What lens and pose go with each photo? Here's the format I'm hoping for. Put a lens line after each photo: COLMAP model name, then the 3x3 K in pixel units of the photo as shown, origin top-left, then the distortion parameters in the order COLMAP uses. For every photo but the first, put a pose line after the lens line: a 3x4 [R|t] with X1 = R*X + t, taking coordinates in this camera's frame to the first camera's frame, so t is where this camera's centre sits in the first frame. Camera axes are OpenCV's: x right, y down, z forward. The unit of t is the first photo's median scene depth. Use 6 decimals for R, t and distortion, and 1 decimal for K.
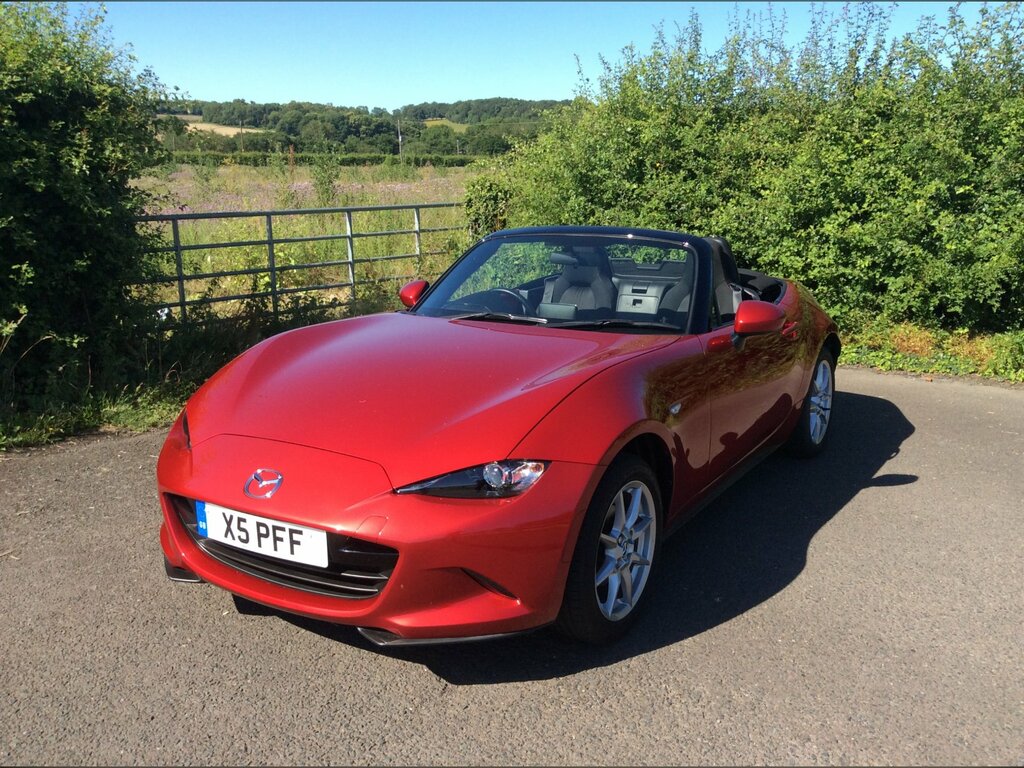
lens RADIAL K [[949.3, 0, 512.0], [0, 949.3, 384.0], [0, 0, 1]] dist [0.088379, -0.176417]
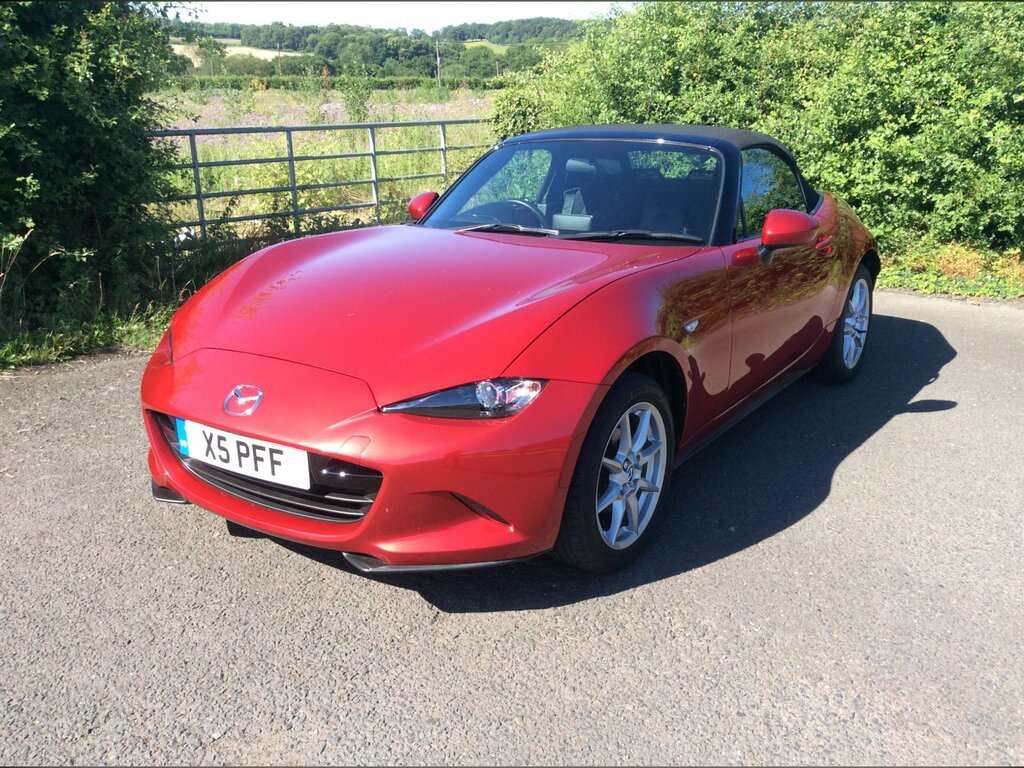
lens RADIAL K [[941.9, 0, 510.6], [0, 941.9, 393.4], [0, 0, 1]] dist [0.105584, -0.215875]
pose [[0.999067, 0.009009, -0.042244, 0.036681], [-0.005407, 0.996400, 0.084606, 0.015176], [0.042855, -0.084298, 0.995519, 0.074091]]
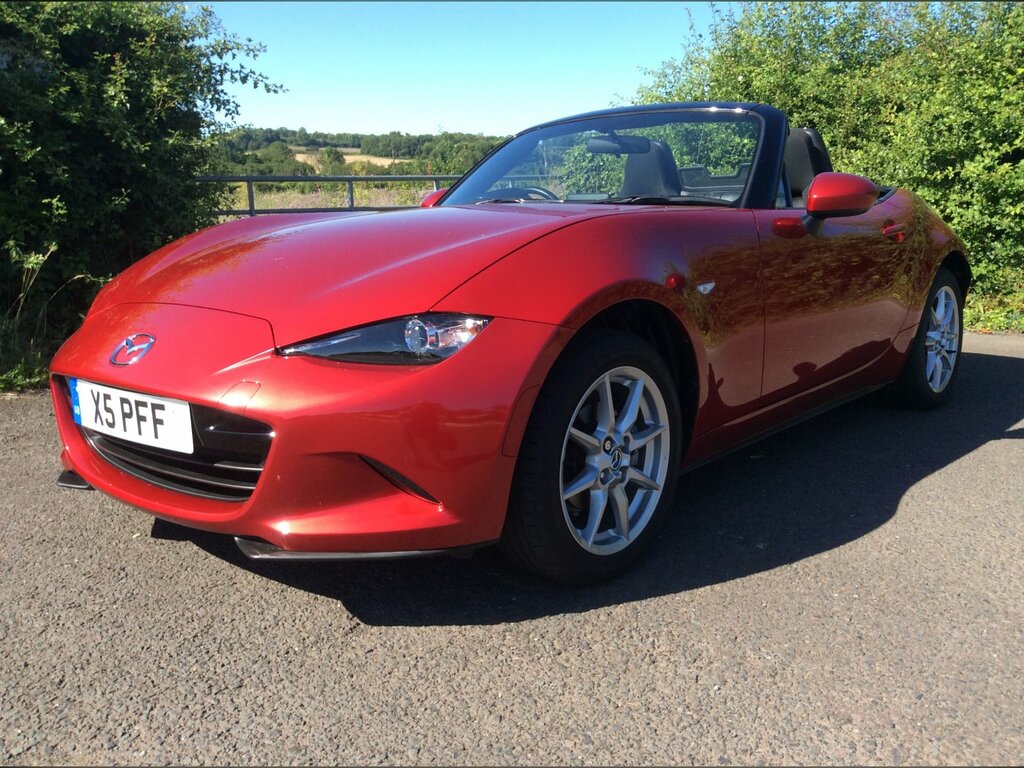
lens RADIAL K [[949.3, 0, 512.0], [0, 949.3, 384.0], [0, 0, 1]] dist [0.088379, -0.176417]
pose [[0.988260, 0.013871, -0.152151, 0.142503], [-0.018086, 0.999489, -0.026348, 0.129428], [0.151708, 0.028791, 0.988006, 0.247653]]
